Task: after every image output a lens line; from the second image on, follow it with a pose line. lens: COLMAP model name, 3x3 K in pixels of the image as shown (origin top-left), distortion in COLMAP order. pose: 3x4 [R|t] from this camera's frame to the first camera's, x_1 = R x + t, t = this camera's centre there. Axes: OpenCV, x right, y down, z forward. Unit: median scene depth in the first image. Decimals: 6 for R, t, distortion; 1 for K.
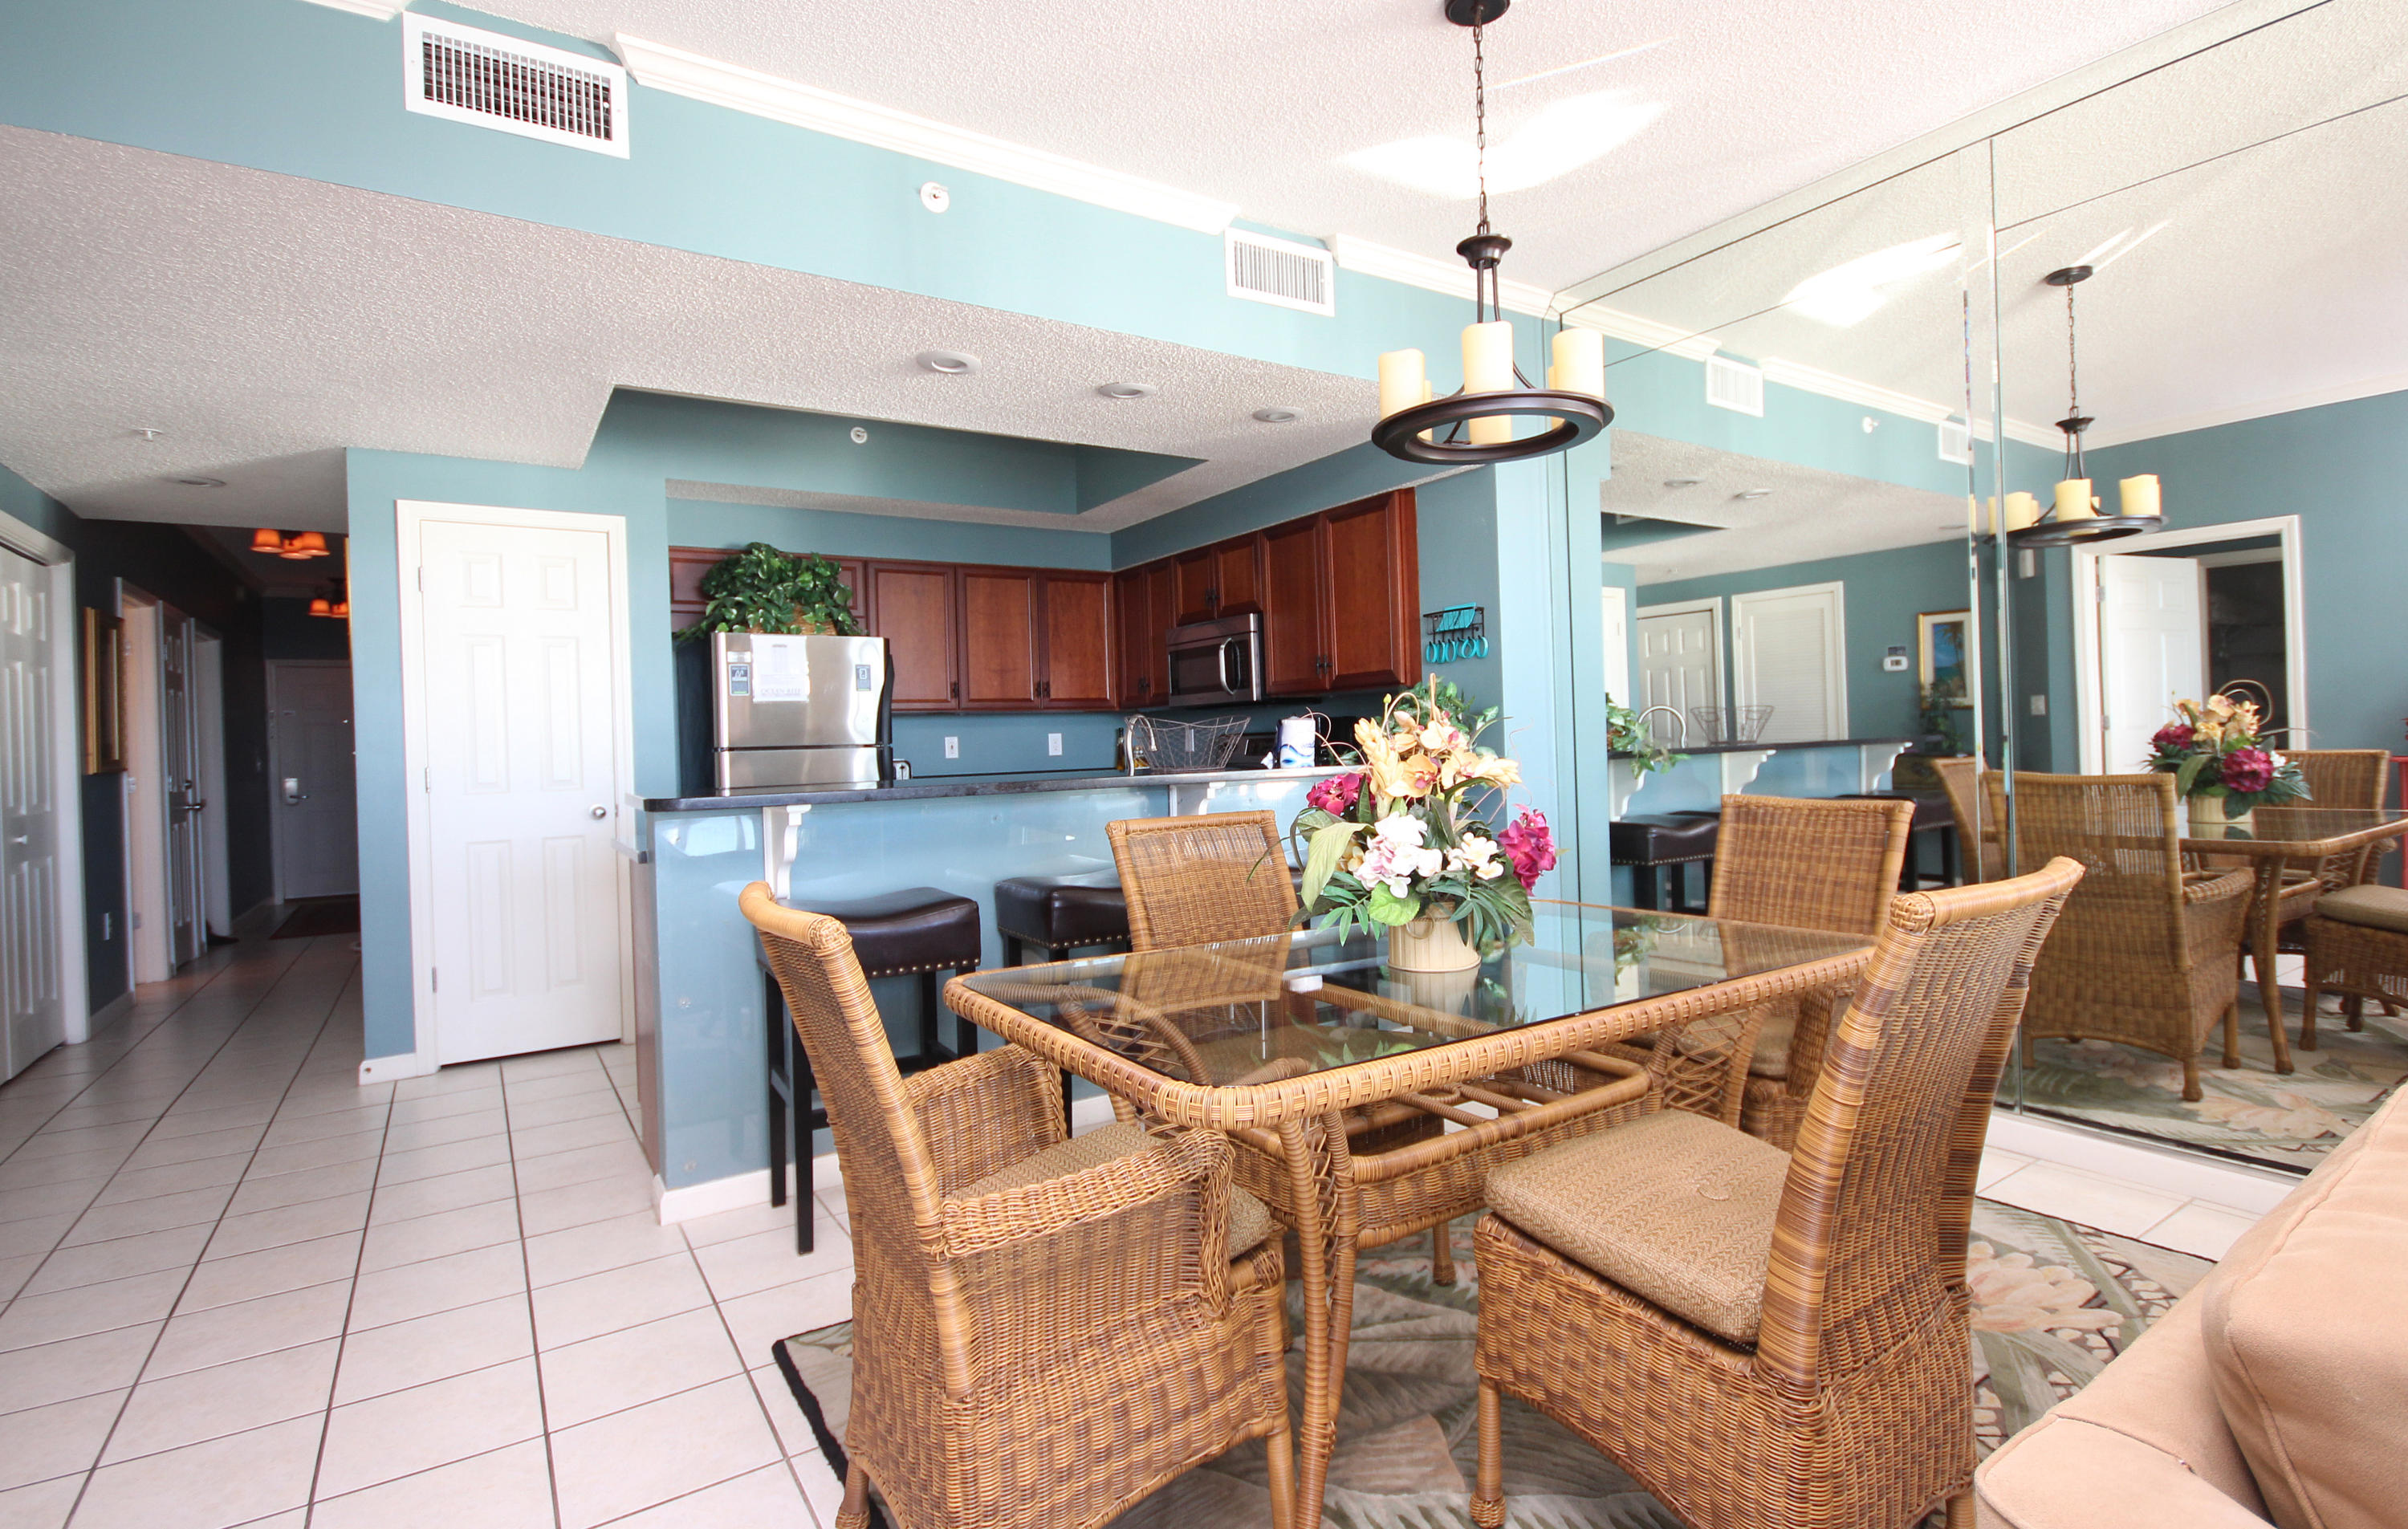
lens RADIAL K [[1152.6, 0, 1204.0], [0, 1152.6, 764.5], [0, 0, 1]] dist [-0.001693, -0.000465]
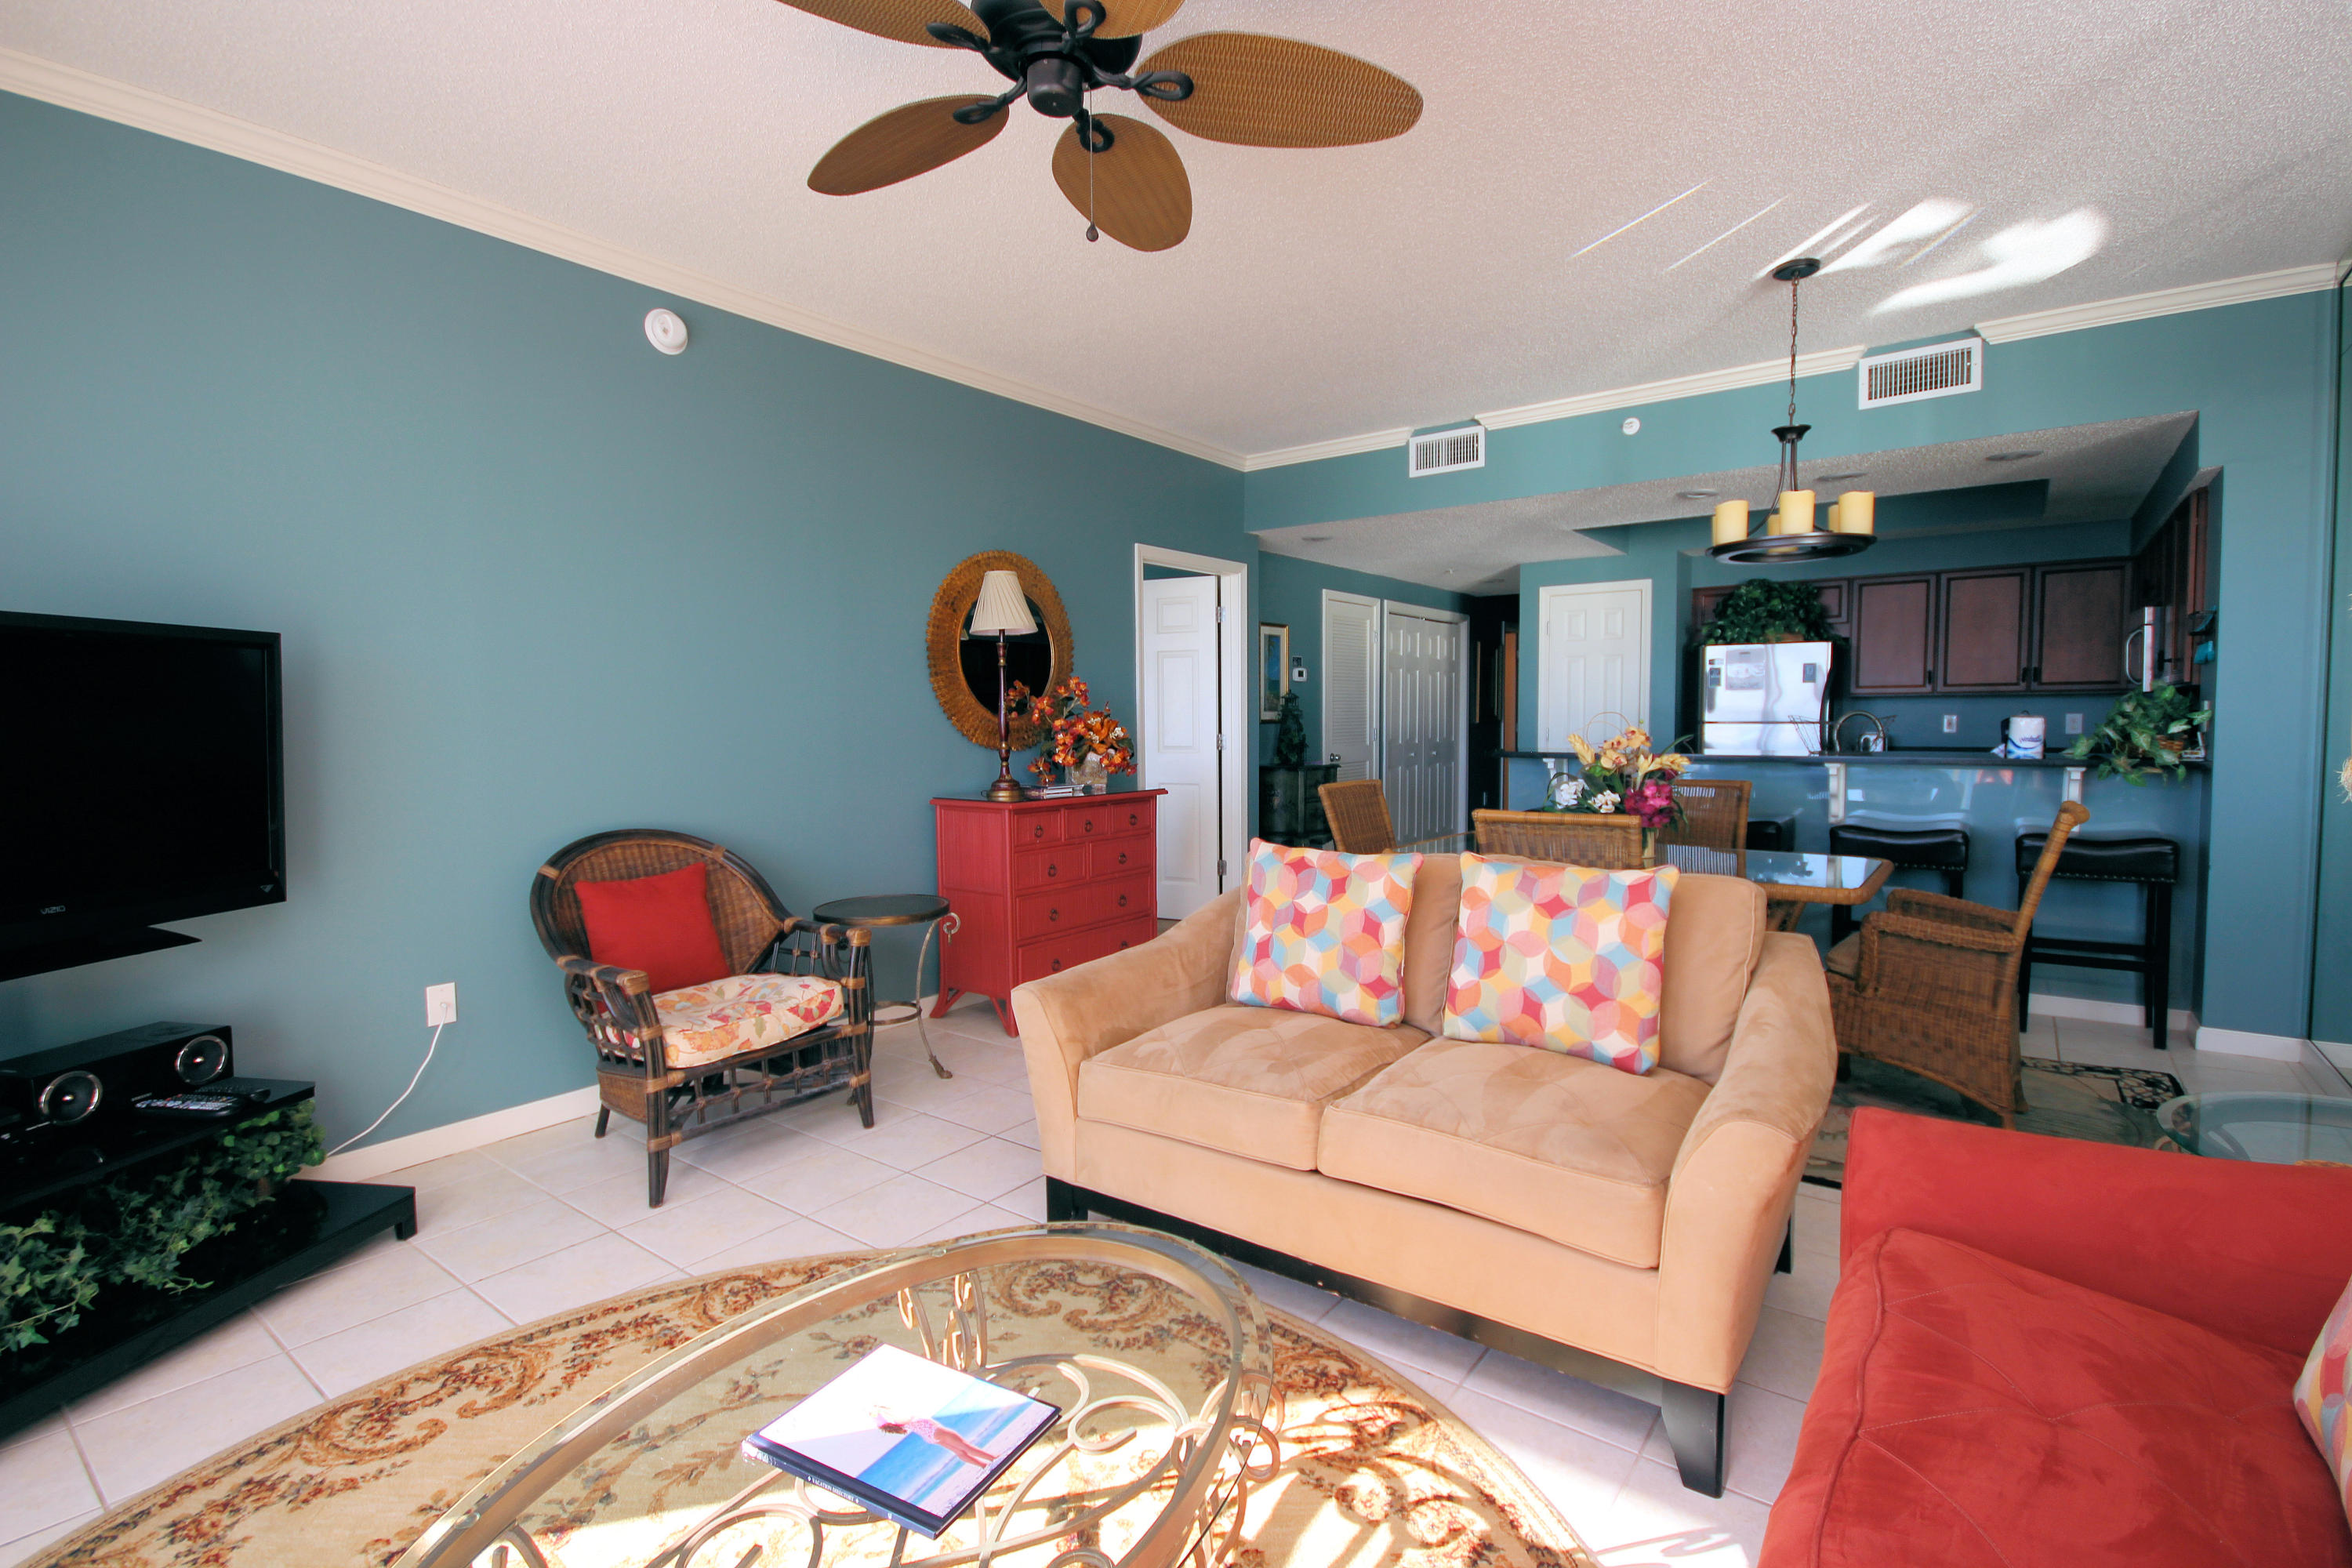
lens RADIAL K [[1116.4, 0, 1176.0], [0, 1116.4, 784.0], [0, 0, 1]] dist [0.023956, -0.000040]
pose [[0.320288, 0.088259, -0.943200, 0.814342], [-0.020836, 0.996066, 0.086130, -0.048149], [0.947091, -0.007934, 0.320866, -0.155267]]
